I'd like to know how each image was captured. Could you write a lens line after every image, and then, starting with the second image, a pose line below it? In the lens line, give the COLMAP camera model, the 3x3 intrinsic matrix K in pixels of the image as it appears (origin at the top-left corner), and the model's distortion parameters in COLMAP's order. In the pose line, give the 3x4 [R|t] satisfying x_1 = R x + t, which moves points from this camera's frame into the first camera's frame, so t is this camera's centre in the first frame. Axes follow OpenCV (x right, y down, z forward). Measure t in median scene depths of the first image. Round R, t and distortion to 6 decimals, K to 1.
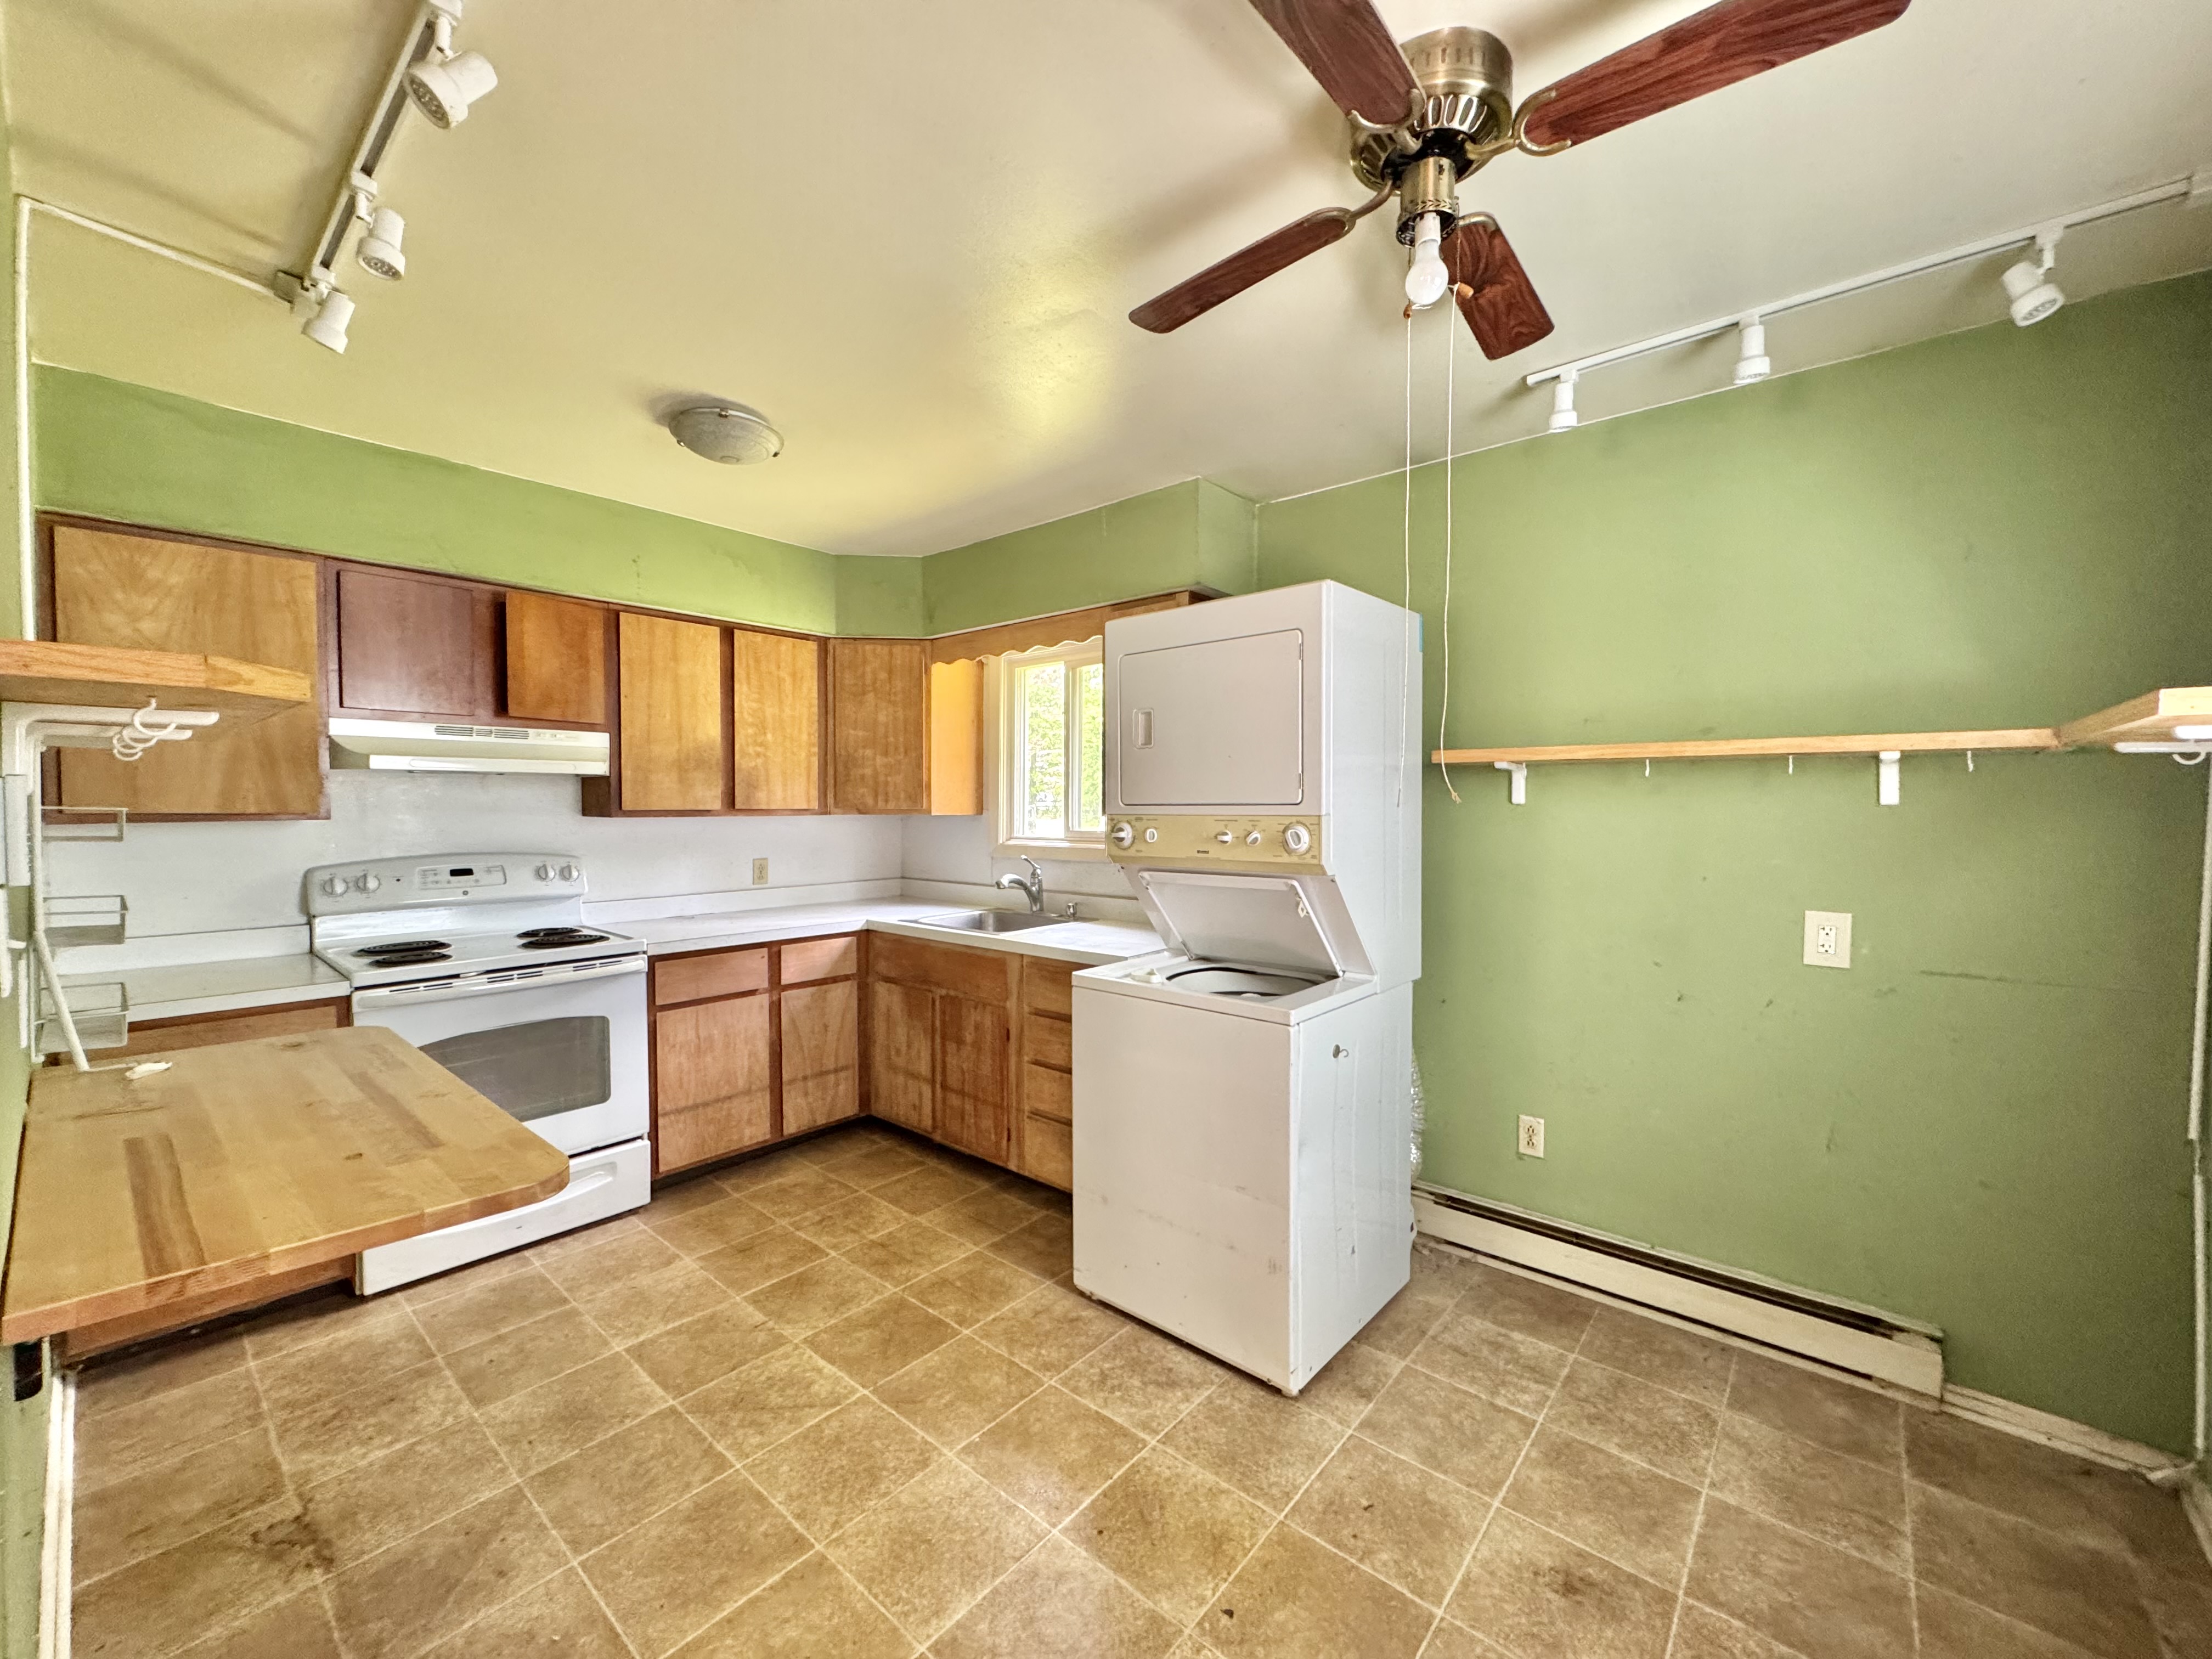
lens RADIAL K [[880.6, 0, 1096.3], [0, 880.6, 828.2], [0, 0, 1]] dist [-0.003257, 0.001148]
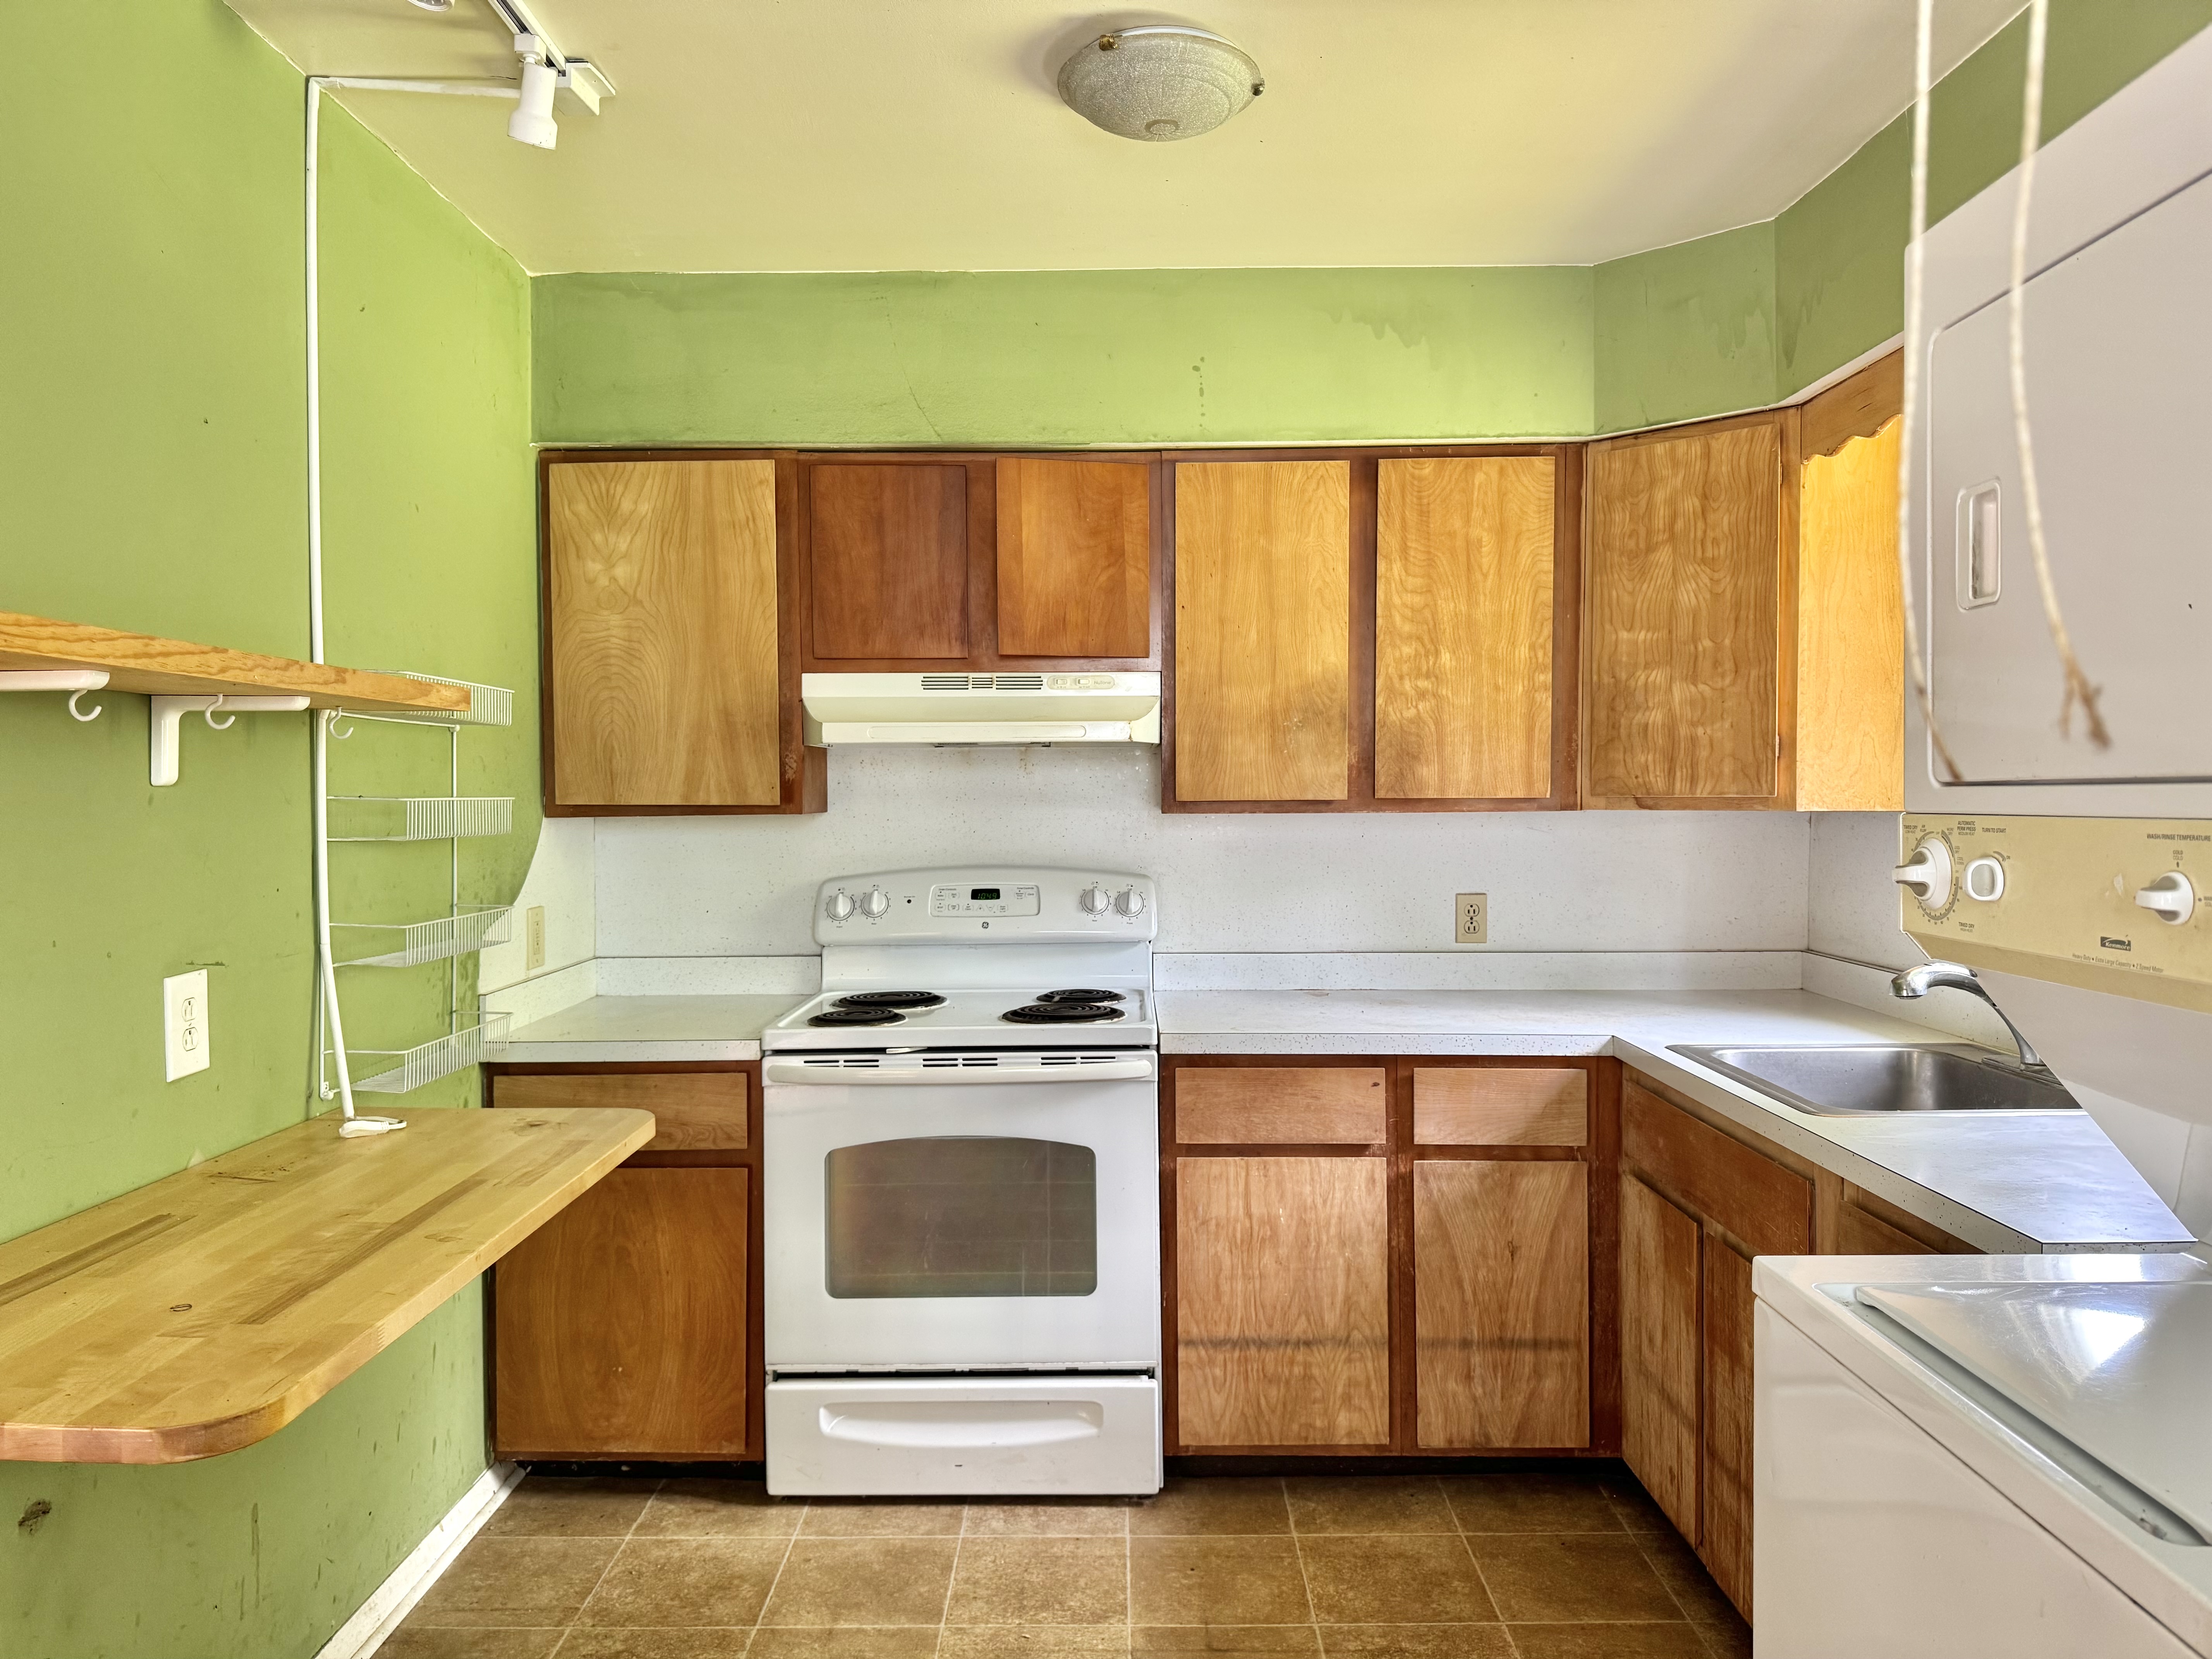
lens RADIAL K [[1549.7, 0, 1105.0], [0, 1549.7, 827.2], [0, 0, 1]] dist [0.053147, -0.038936]
pose [[0.651258, 0.012763, -0.758749, 0.220247], [-0.015512, 0.999874, 0.003504, -0.005905], [0.758698, 0.009487, 0.651374, 0.302253]]
